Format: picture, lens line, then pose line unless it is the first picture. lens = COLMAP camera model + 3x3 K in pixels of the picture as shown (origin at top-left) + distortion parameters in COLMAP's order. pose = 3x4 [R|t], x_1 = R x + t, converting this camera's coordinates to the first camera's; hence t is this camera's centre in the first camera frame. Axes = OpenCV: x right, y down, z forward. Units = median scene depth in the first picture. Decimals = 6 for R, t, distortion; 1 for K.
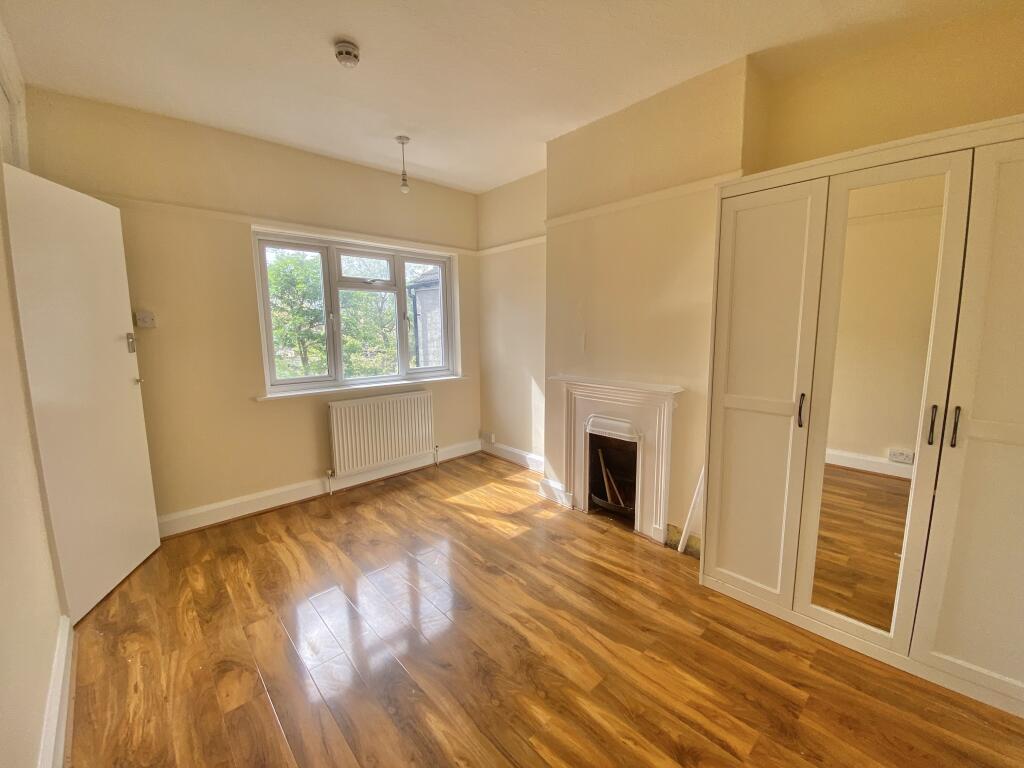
lens RADIAL K [[420.1, 0, 512.0], [0, 420.1, 384.0], [0, 0, 1]] dist [-0.008930, -0.000406]
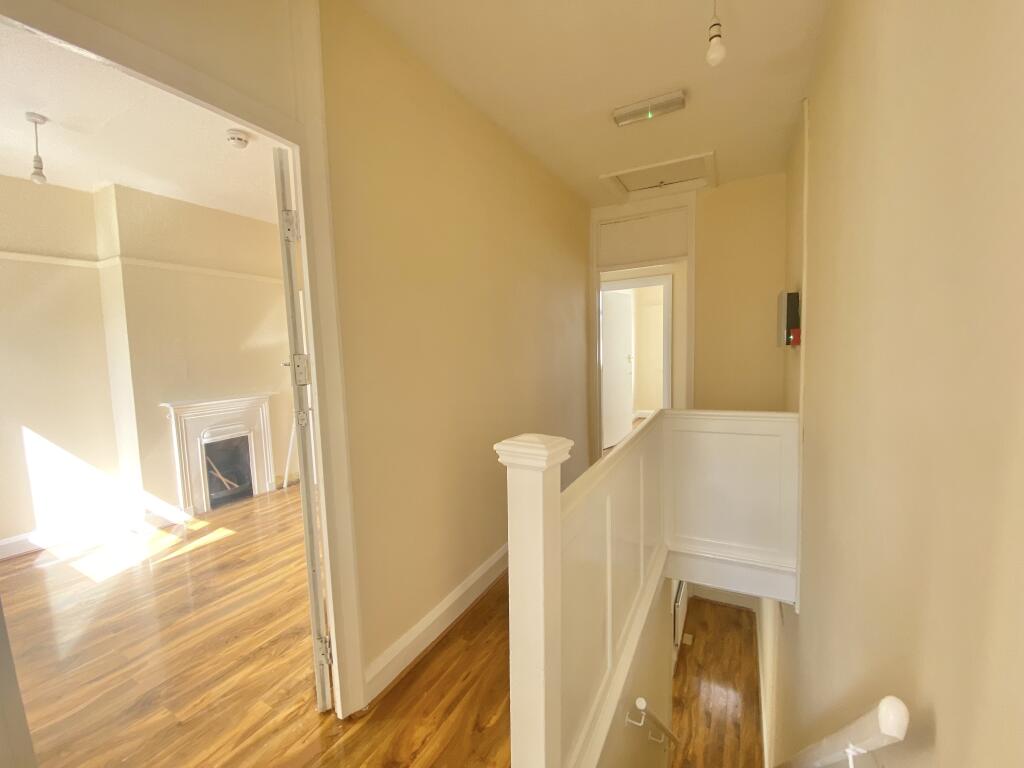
lens RADIAL K [[420.1, 0, 512.0], [0, 420.1, 384.0], [0, 0, 1]] dist [-0.008930, -0.000406]
pose [[-0.331488, -0.061460, 0.941455, -1.425680], [0.157535, 0.980261, 0.119462, -0.069313], [-0.930214, 0.187913, -0.315263, 0.579959]]
